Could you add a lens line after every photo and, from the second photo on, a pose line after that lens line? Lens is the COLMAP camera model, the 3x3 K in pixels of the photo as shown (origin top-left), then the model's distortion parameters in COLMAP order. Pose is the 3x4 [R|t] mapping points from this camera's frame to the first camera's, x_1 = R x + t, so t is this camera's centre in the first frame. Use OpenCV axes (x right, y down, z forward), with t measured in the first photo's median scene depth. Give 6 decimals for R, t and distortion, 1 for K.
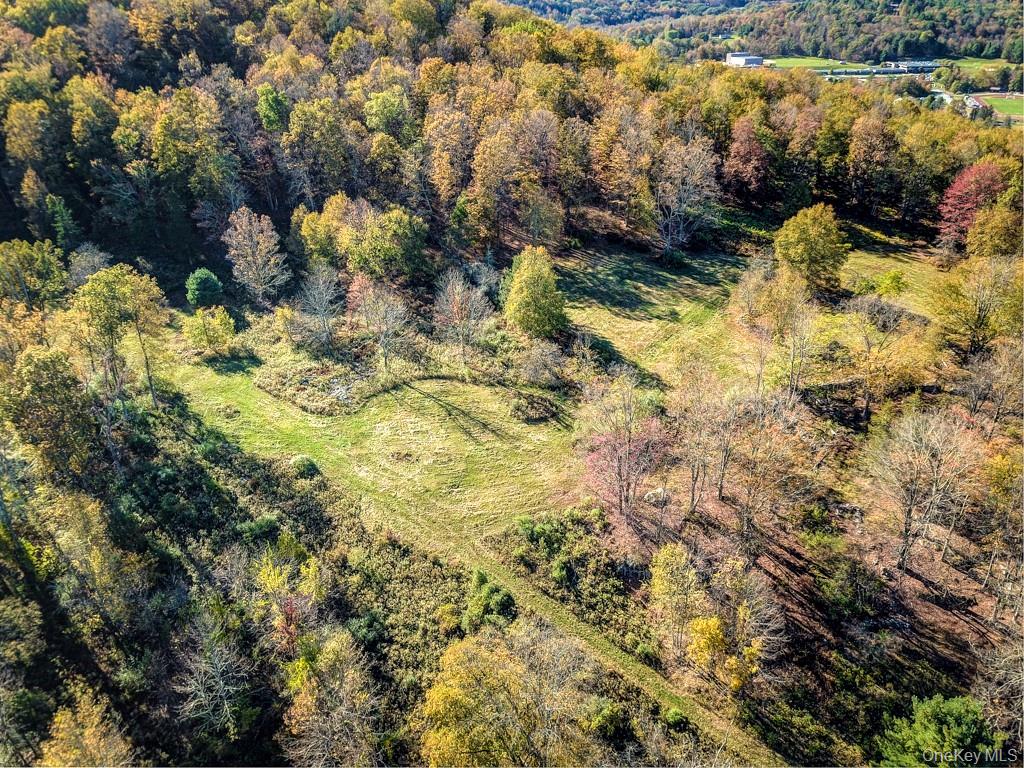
lens RADIAL K [[791.1, 0, 512.2], [0, 791.1, 387.7], [0, 0, 1]] dist [0.015381, -0.009657]
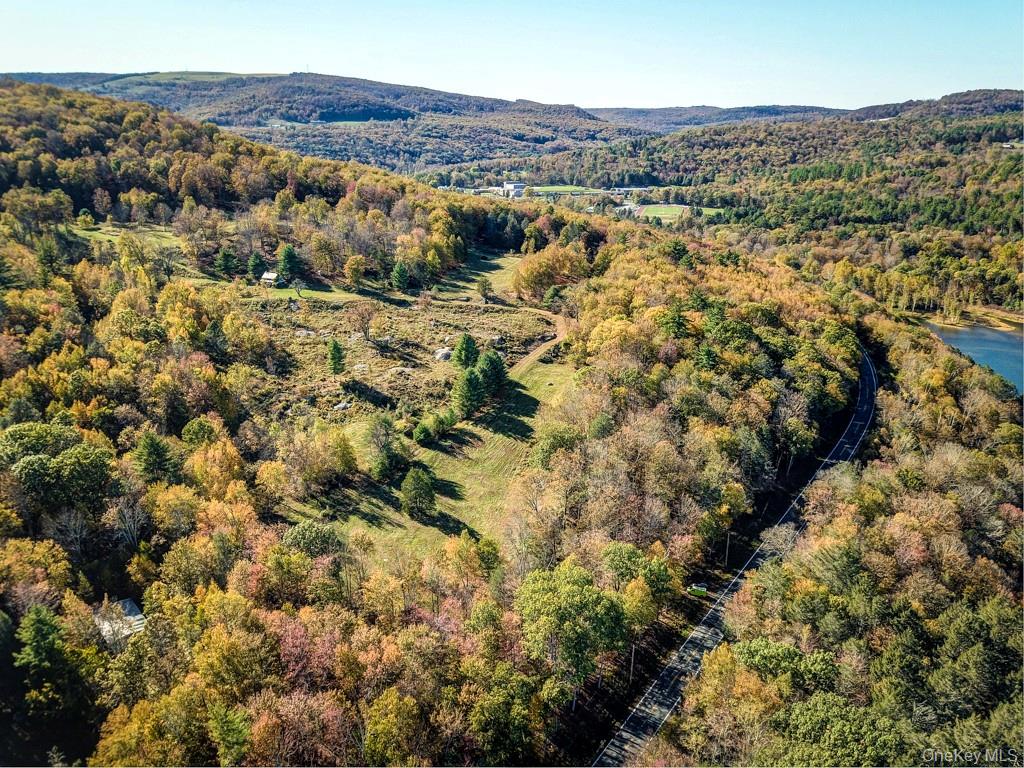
lens RADIAL K [[791.1, 0, 513.1], [0, 791.1, 388.6], [0, 0, 1]] dist [0.015381, -0.009657]
pose [[0.994691, -0.020996, 0.100743, 0.739575], [0.037190, 0.986144, -0.161671, 0.867422], [-0.095952, 0.164560, 0.981689, -1.636229]]
